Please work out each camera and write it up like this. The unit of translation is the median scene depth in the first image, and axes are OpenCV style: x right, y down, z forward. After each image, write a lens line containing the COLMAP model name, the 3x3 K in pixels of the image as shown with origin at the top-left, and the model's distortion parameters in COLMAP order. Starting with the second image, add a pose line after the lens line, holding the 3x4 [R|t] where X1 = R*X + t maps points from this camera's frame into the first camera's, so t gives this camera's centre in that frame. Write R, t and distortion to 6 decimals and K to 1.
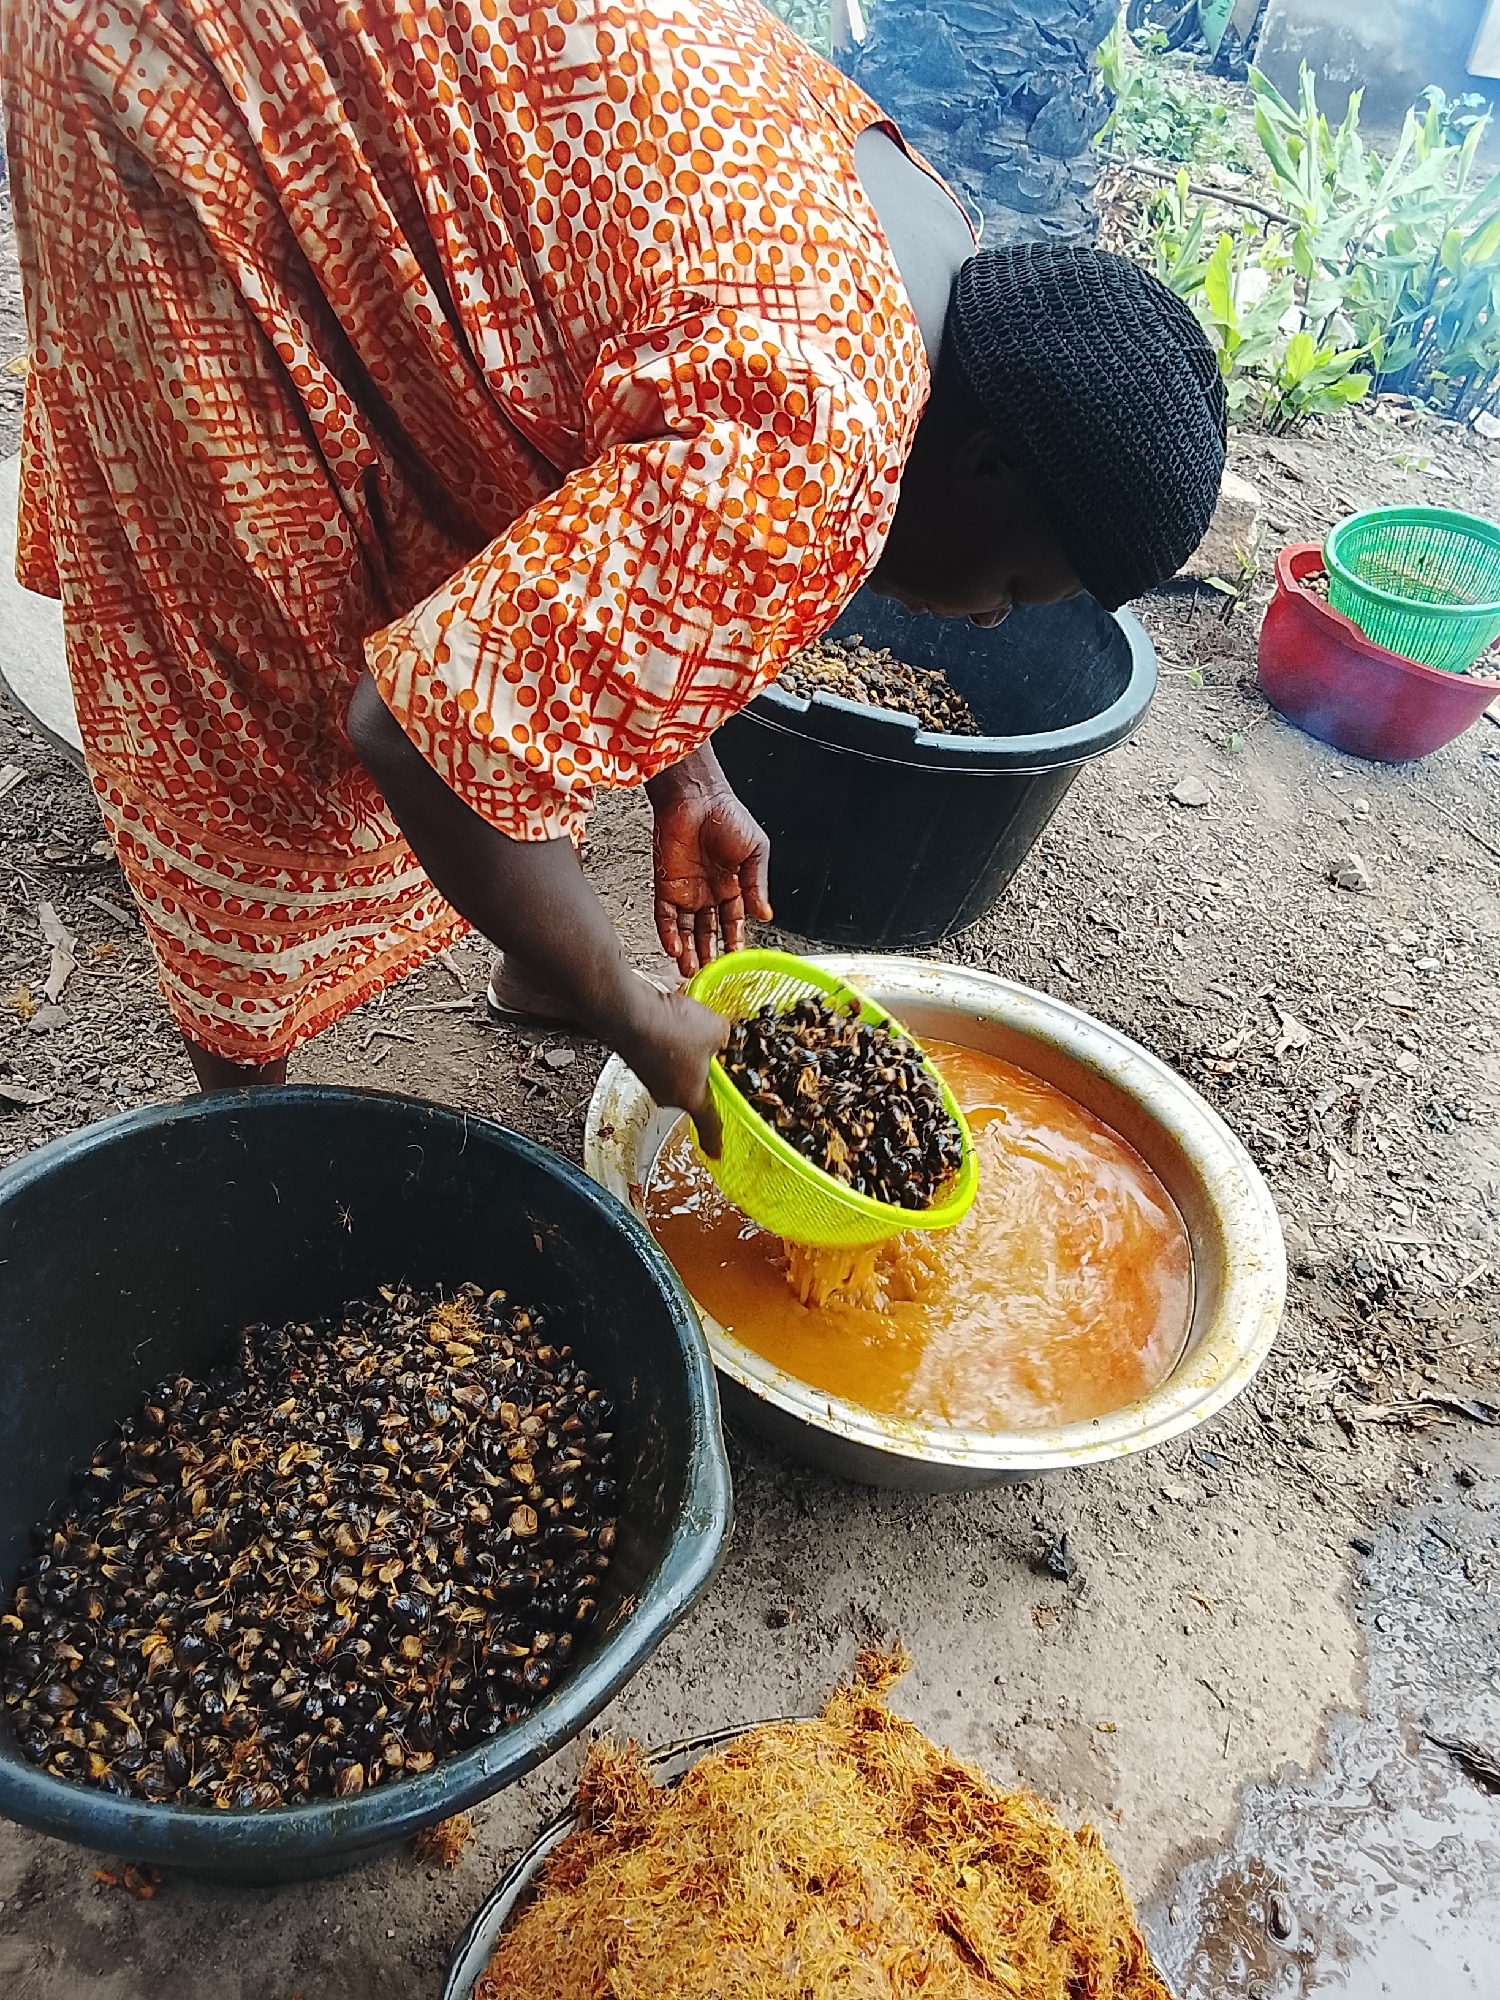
lens RADIAL K [[1582.5, 0, 604.1], [0, 1582.5, 1004.8], [0, 0, 1]] dist [0.100296, -0.162403]
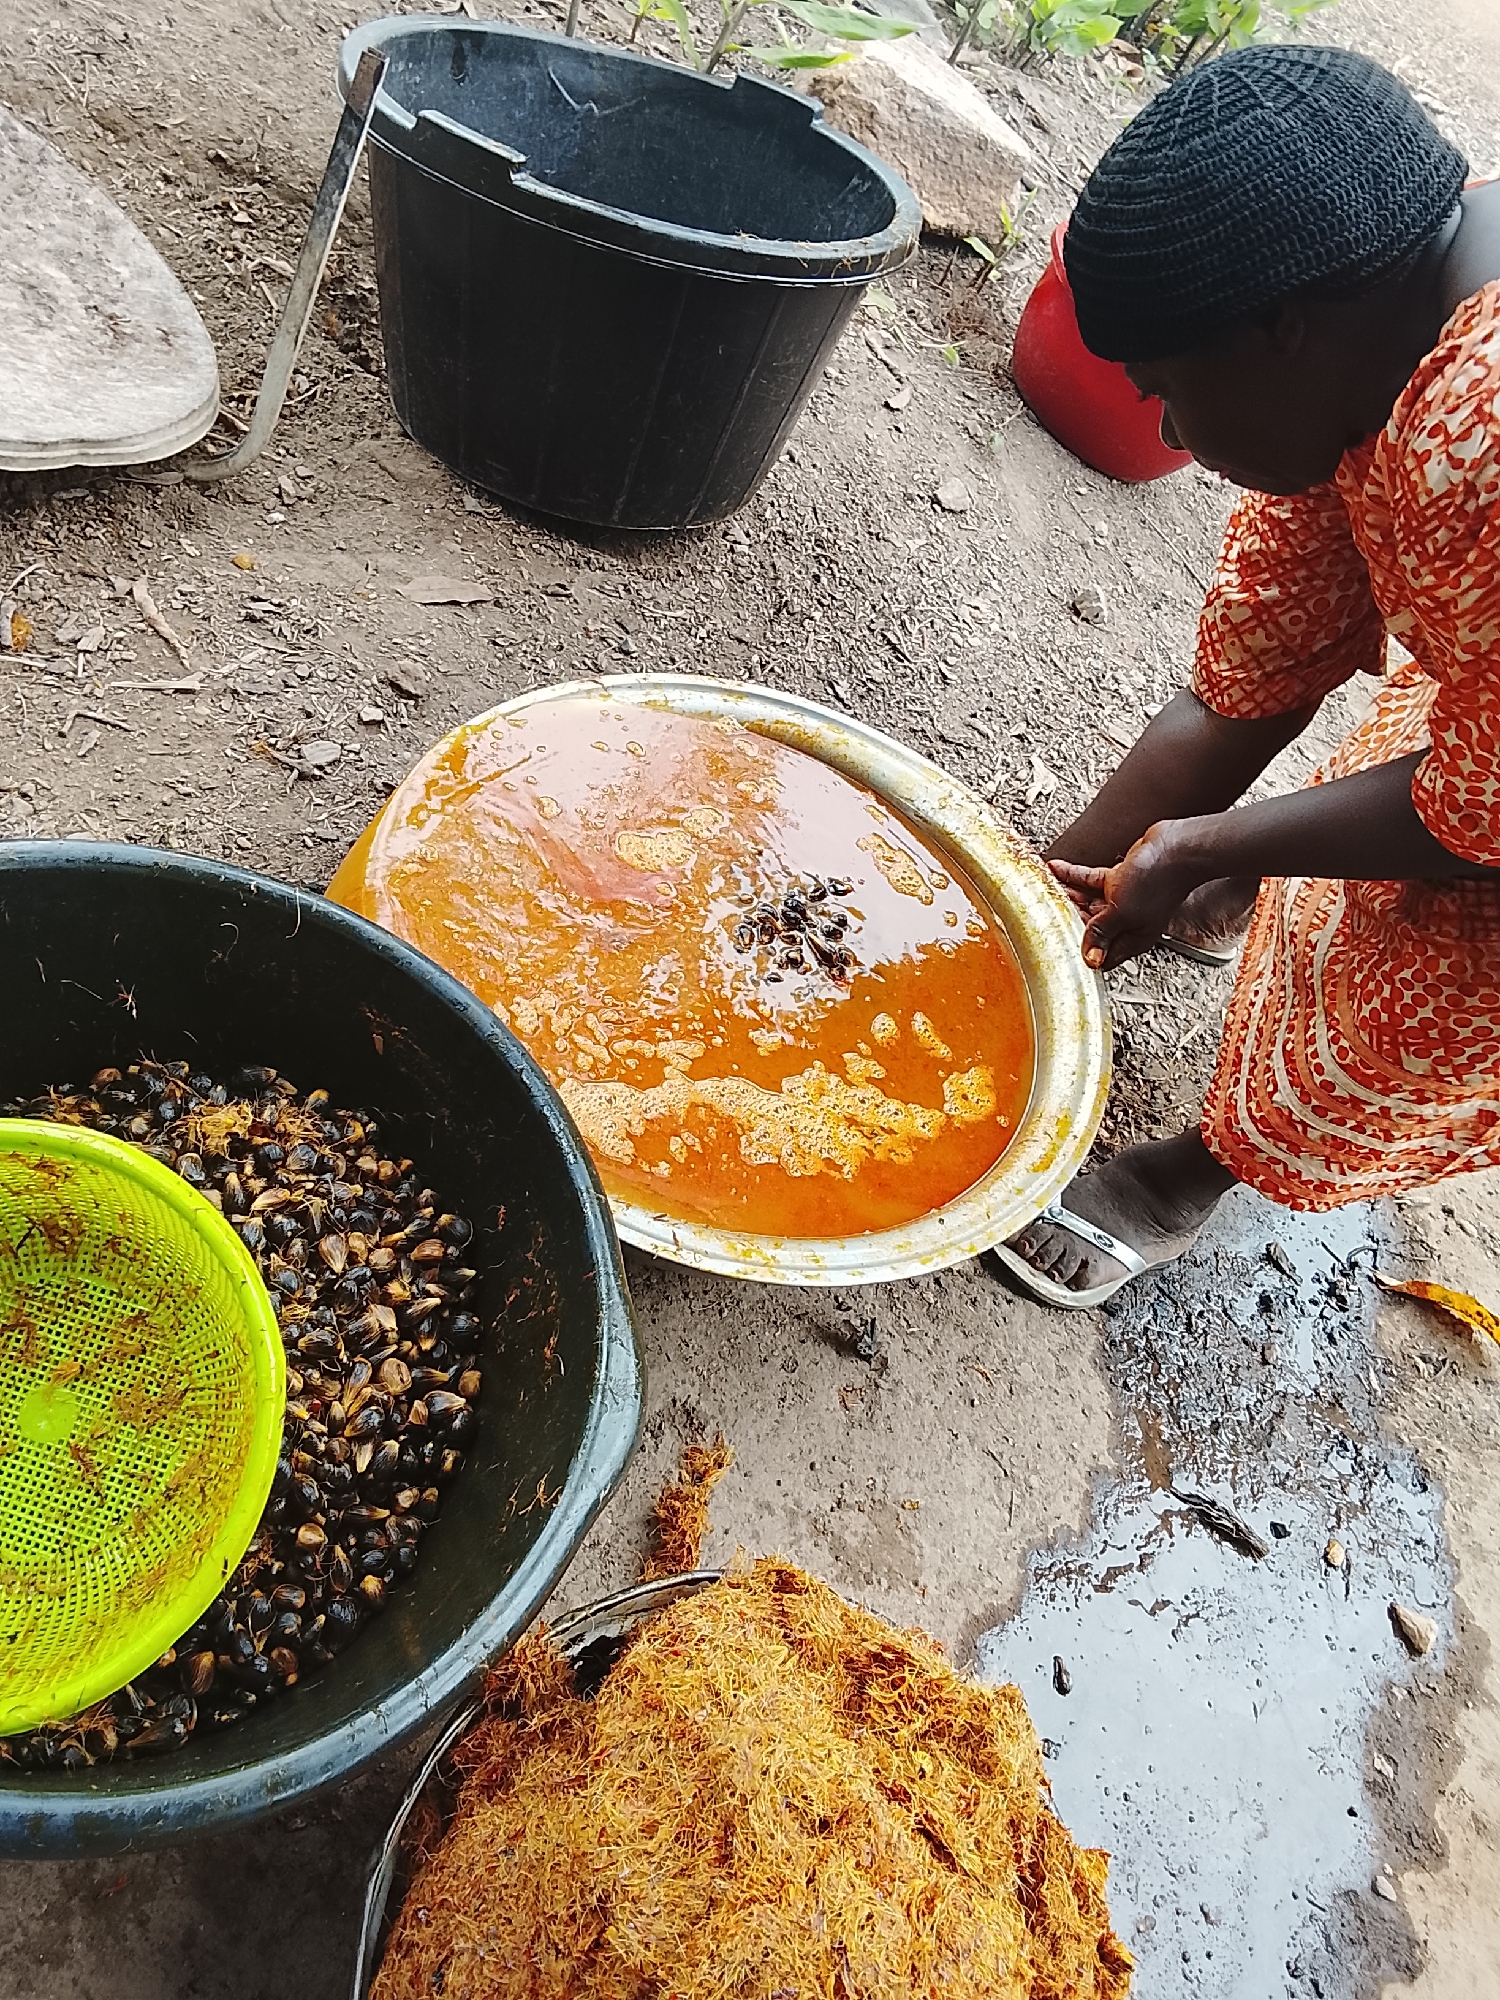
lens RADIAL K [[1582.5, 0, 604.1], [0, 1582.5, 1004.8], [0, 0, 1]] dist [0.100296, -0.162403]
pose [[0.951081, 0.017144, 0.308466, -0.179252], [-0.097583, 0.964014, 0.247295, -0.088032], [-0.293126, -0.265299, 0.918528, 0.175861]]
